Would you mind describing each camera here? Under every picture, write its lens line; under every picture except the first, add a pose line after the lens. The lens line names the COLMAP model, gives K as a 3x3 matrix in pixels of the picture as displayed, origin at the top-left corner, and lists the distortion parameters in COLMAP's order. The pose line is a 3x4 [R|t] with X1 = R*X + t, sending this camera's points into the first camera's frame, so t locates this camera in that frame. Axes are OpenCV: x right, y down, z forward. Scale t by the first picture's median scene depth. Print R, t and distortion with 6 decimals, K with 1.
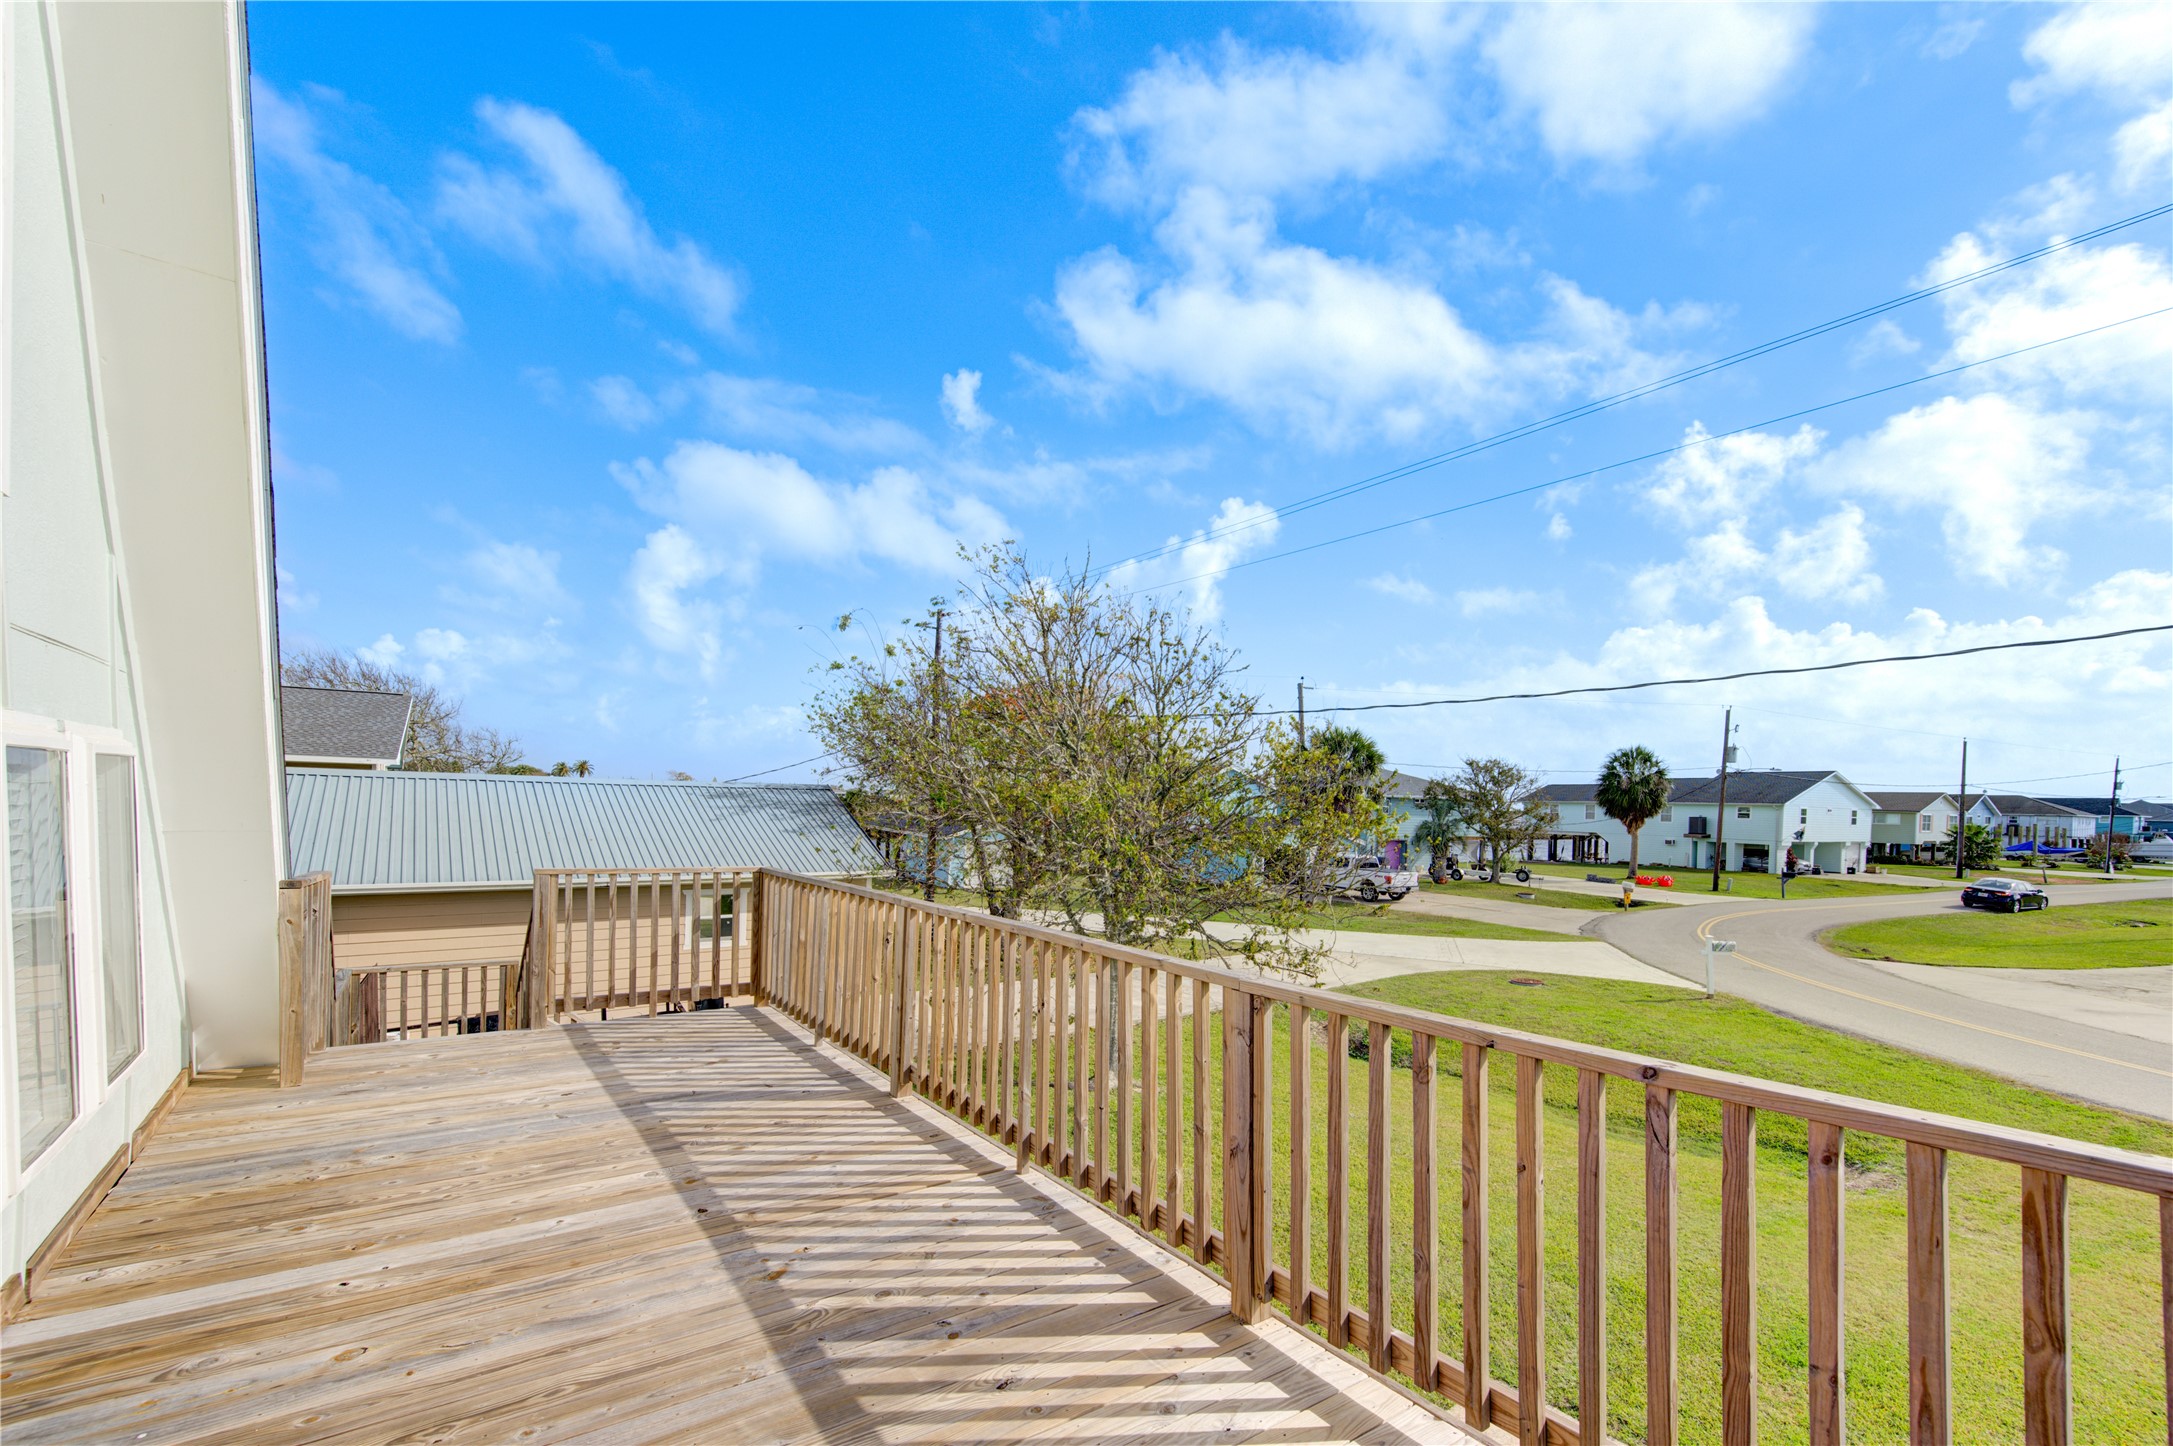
lens RADIAL K [[887.4, 0, 1060.1], [0, 887.4, 796.6], [0, 0, 1]] dist [0.013362, -0.000949]
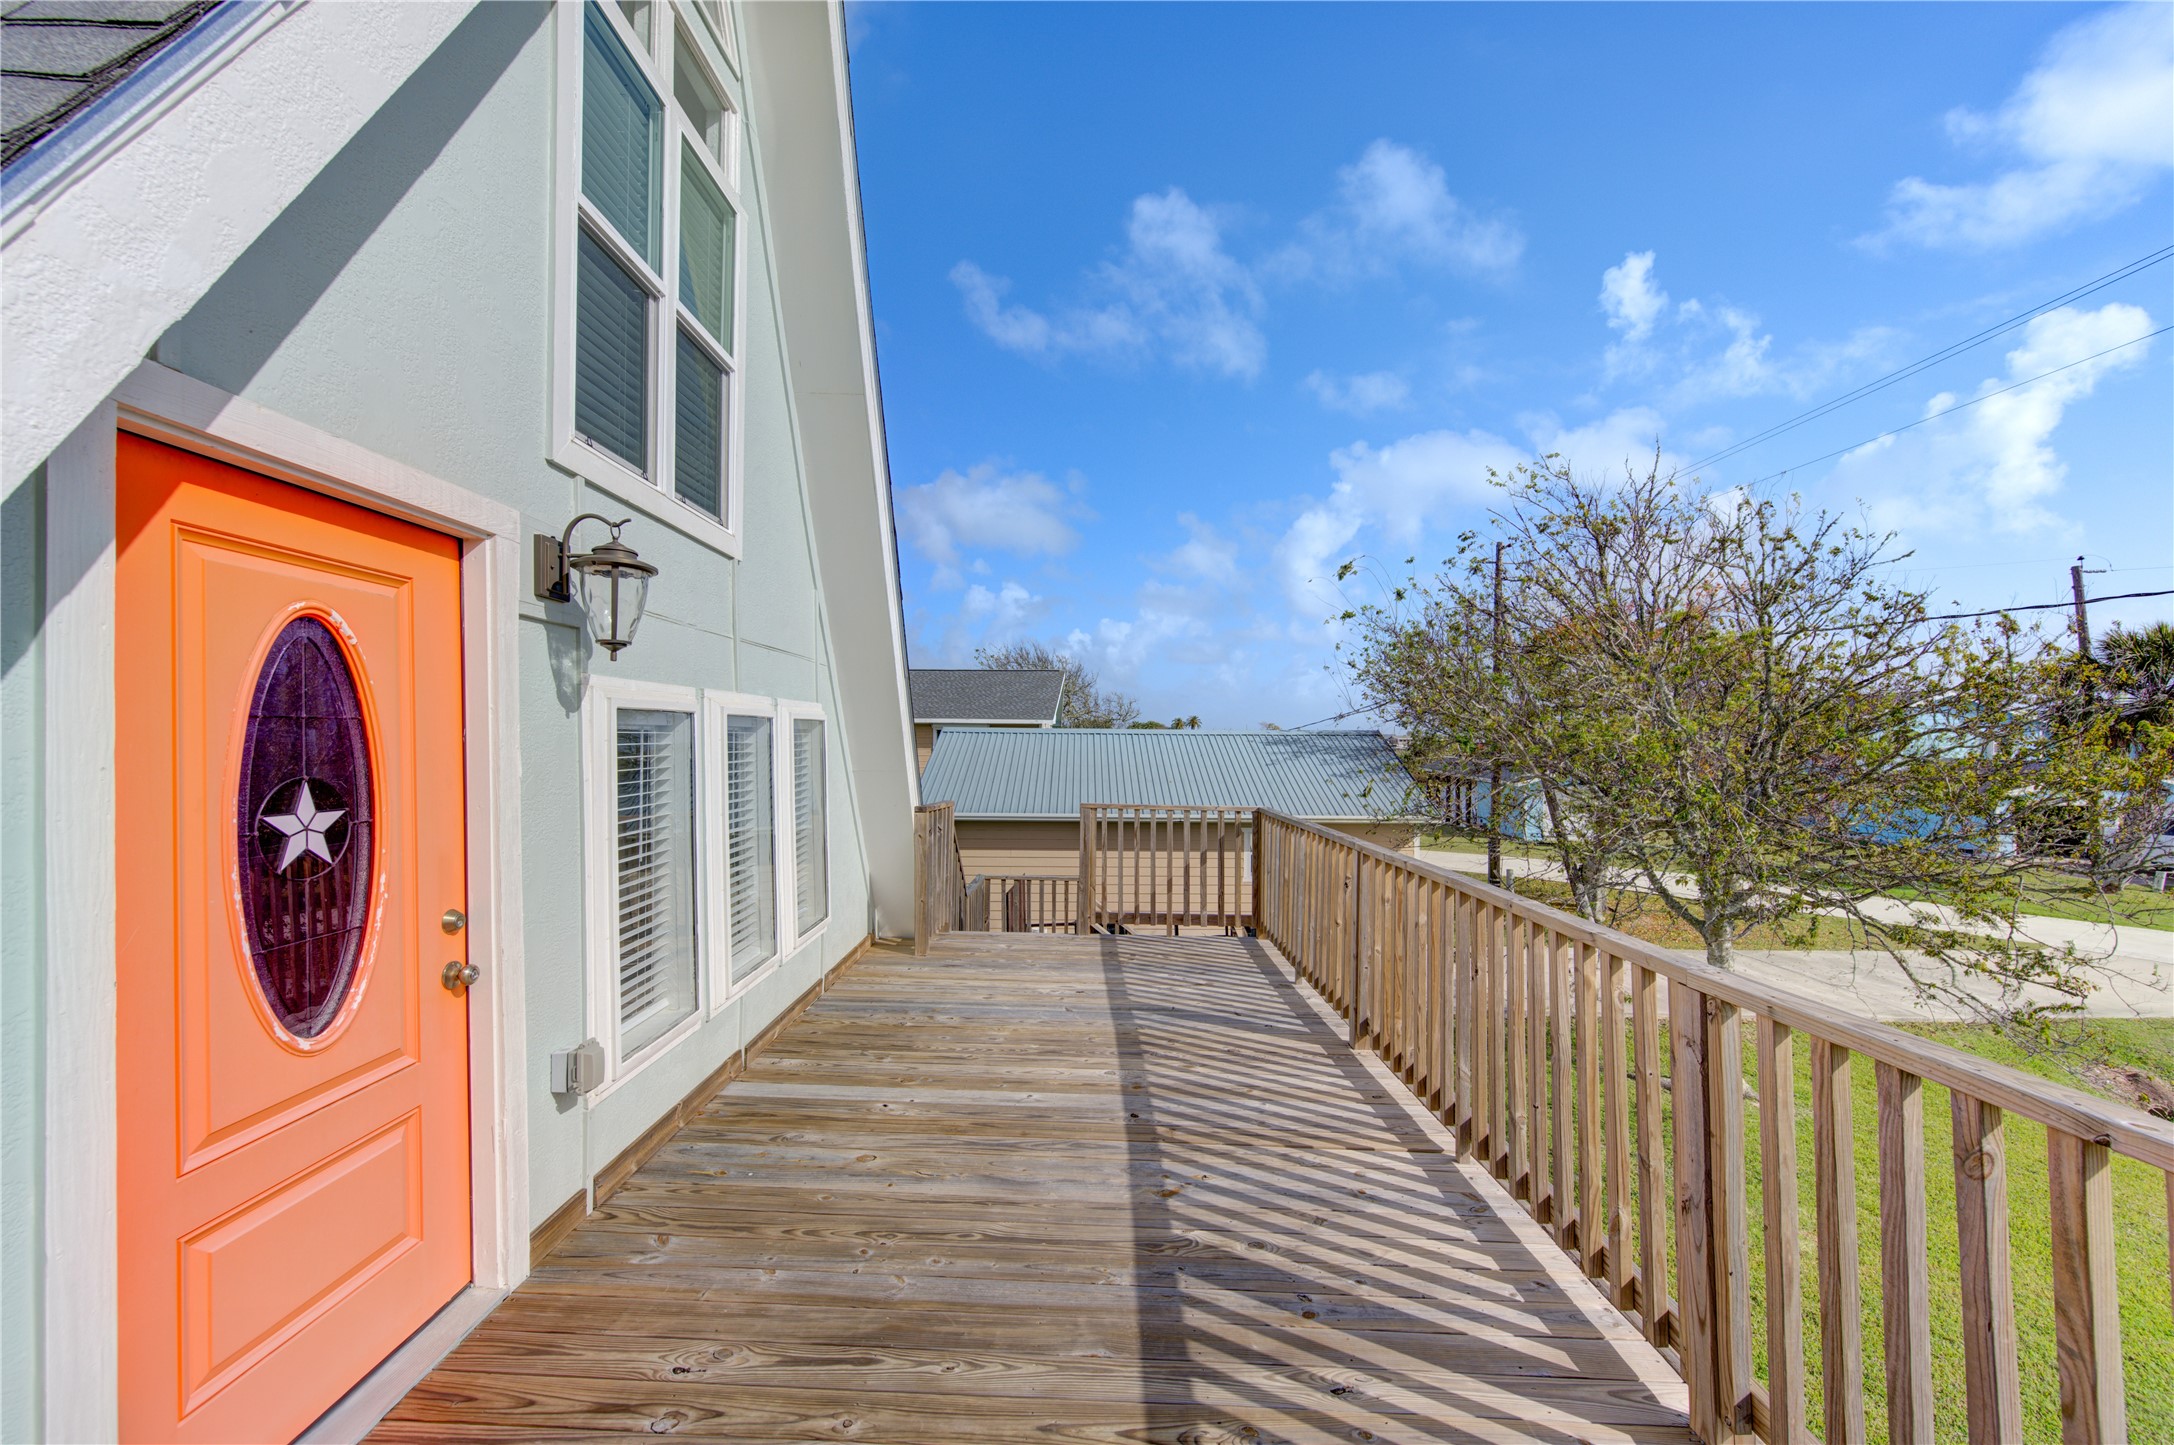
lens RADIAL K [[842.6, 0, 1088.4], [0, 842.6, 720.0], [0, 0, 1]] dist [0.008455, -0.000930]
pose [[0.815478, -0.034098, -0.577783, 0.137968], [0.018039, 0.999276, -0.033511, 0.006571], [0.578507, 0.016905, 0.815503, 0.084996]]
